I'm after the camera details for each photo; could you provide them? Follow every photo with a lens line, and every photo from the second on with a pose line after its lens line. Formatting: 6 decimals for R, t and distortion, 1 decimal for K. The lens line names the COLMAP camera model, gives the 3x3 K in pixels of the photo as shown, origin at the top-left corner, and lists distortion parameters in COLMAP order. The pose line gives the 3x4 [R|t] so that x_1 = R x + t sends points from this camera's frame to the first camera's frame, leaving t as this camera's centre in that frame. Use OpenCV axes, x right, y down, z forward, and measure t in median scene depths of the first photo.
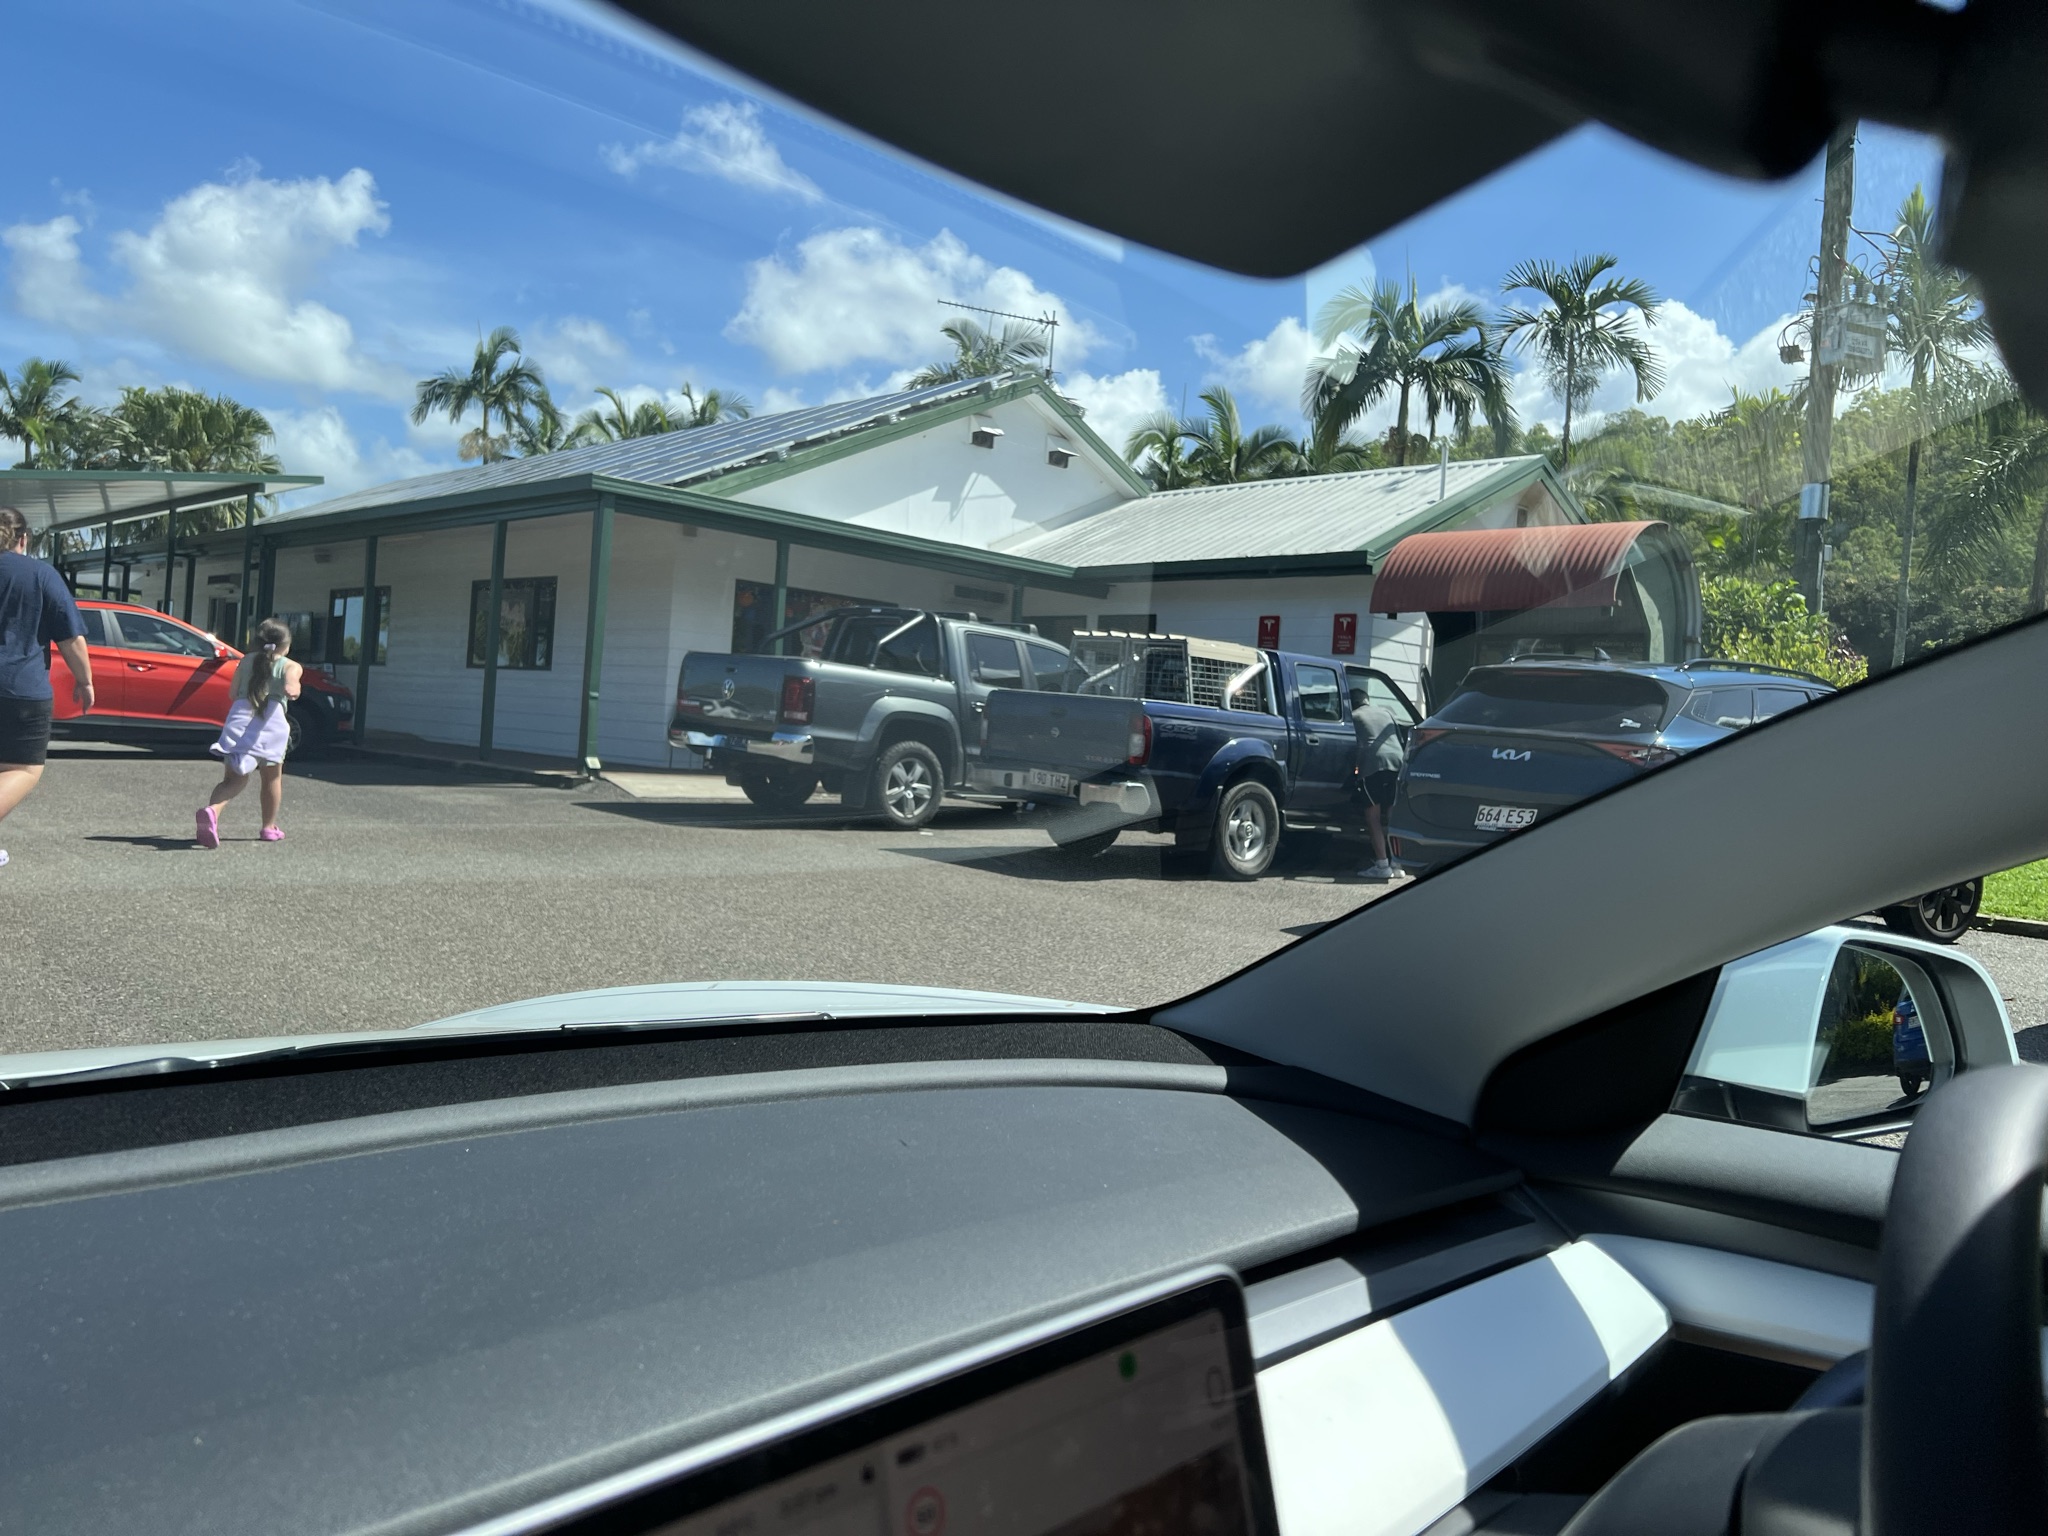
lens RADIAL K [[1556.8, 0, 1024.0], [0, 1556.8, 768.0], [0, 0, 1]] dist [0.099087, -0.087601]
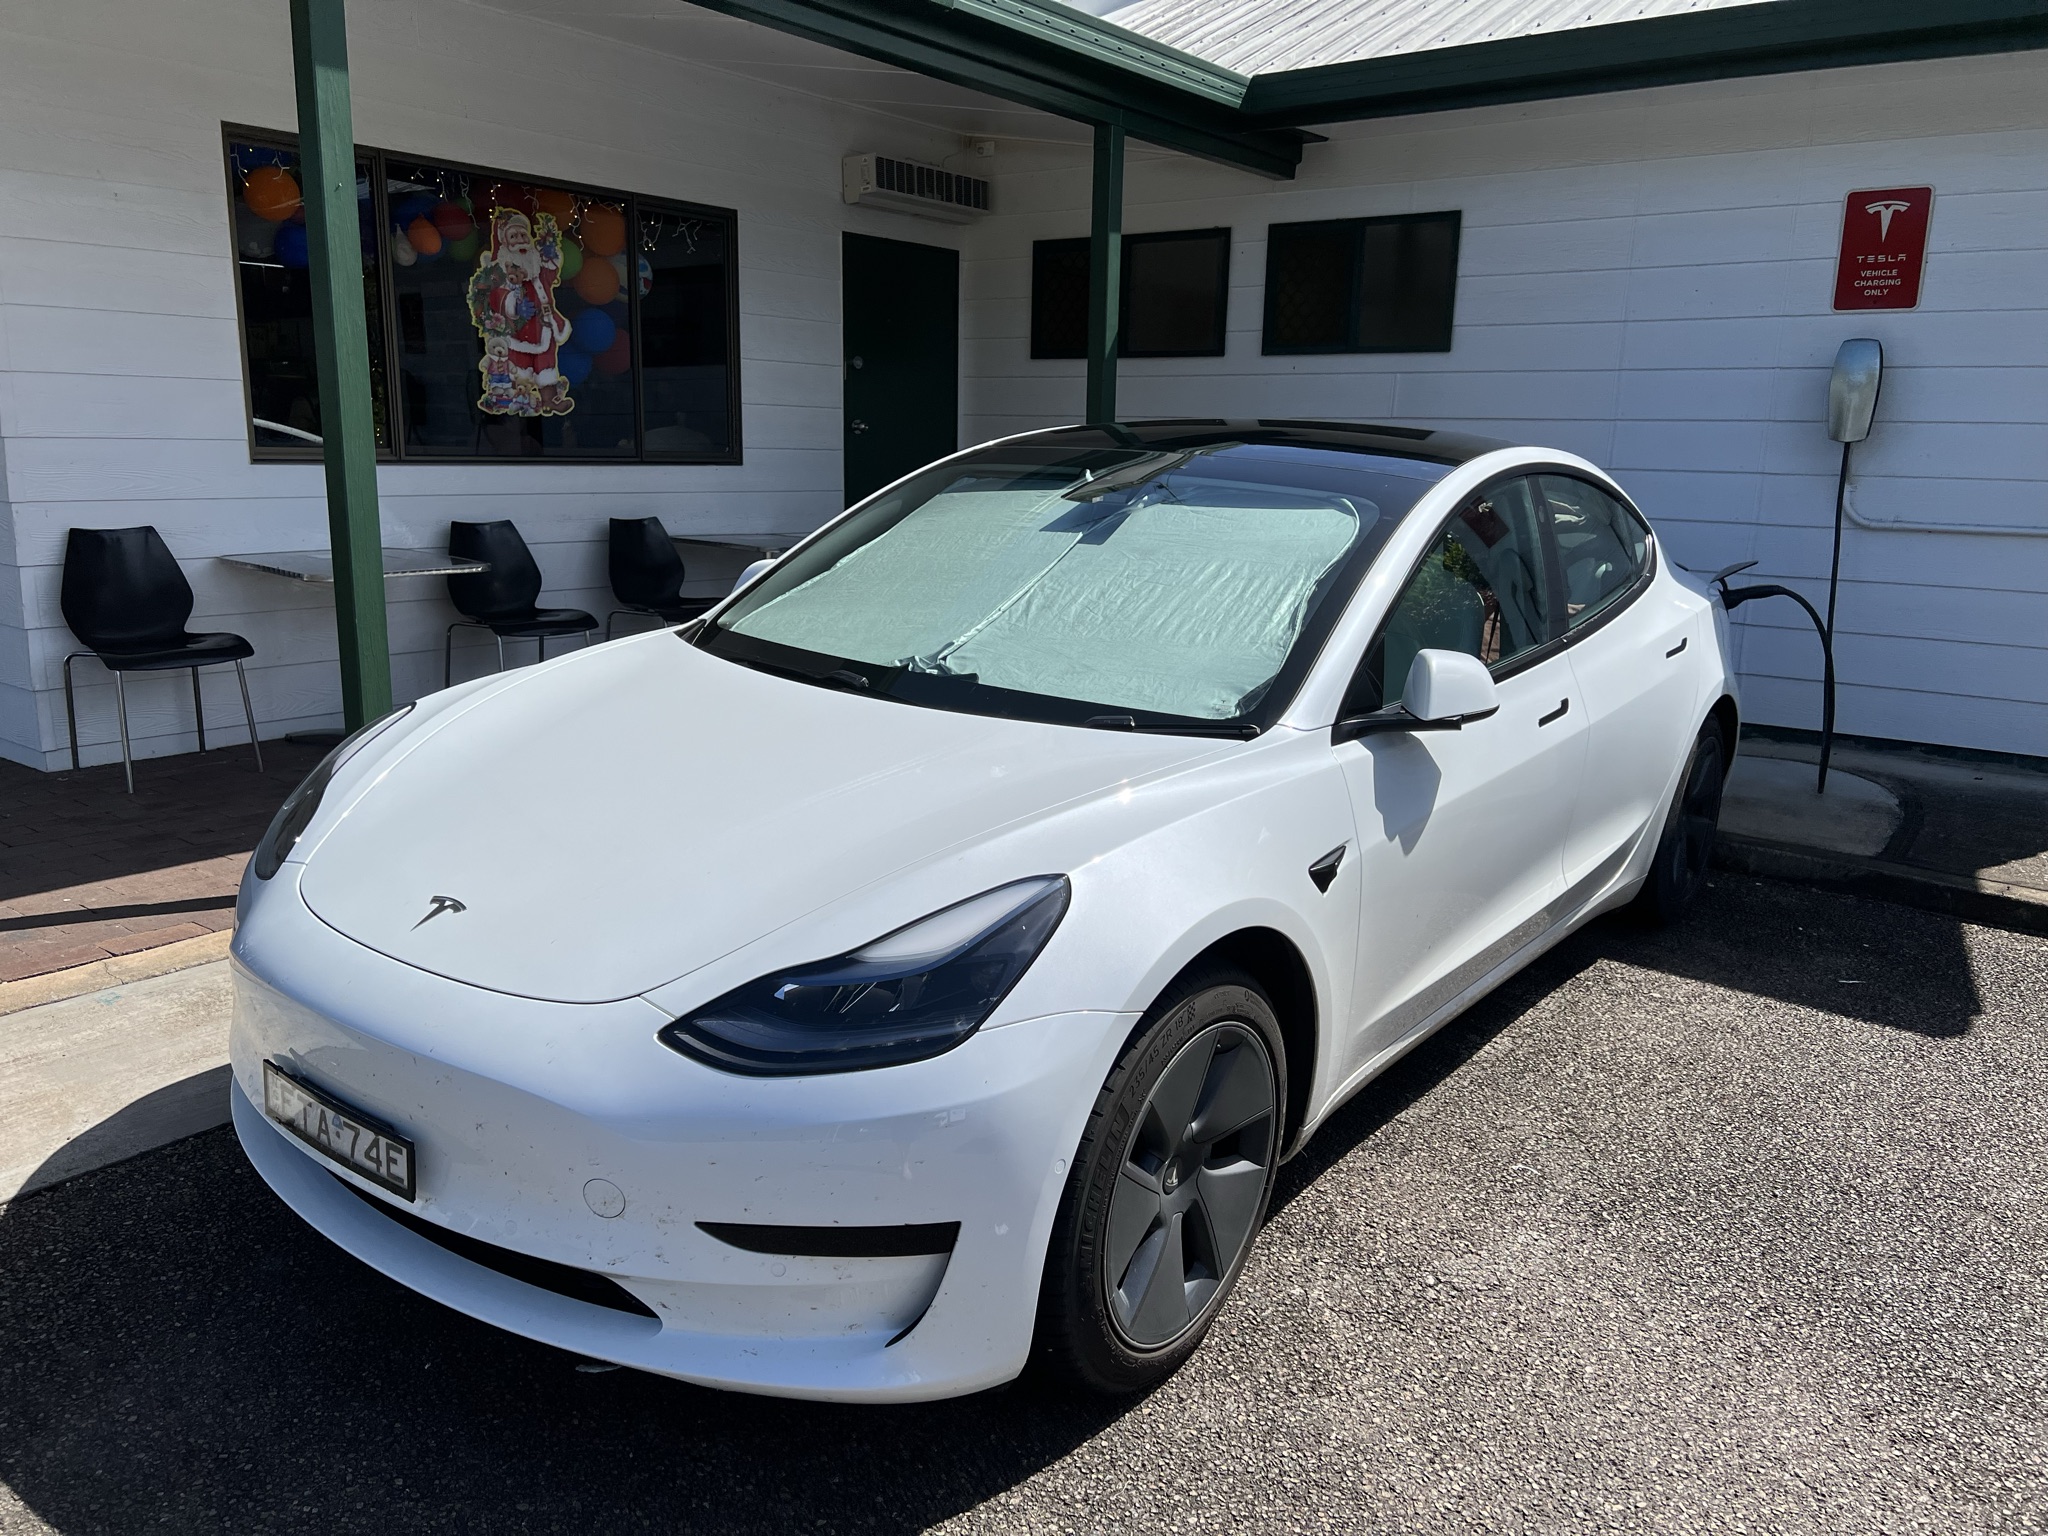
lens RADIAL K [[1556.8, 0, 1024.0], [0, 1556.8, 768.0], [0, 0, 1]] dist [0.099087, -0.087601]
pose [[0.986925, -0.078318, 0.140871, -0.075688], [0.048120, 0.977321, 0.206225, -0.047822], [-0.153827, -0.196750, 0.968311, 0.580000]]
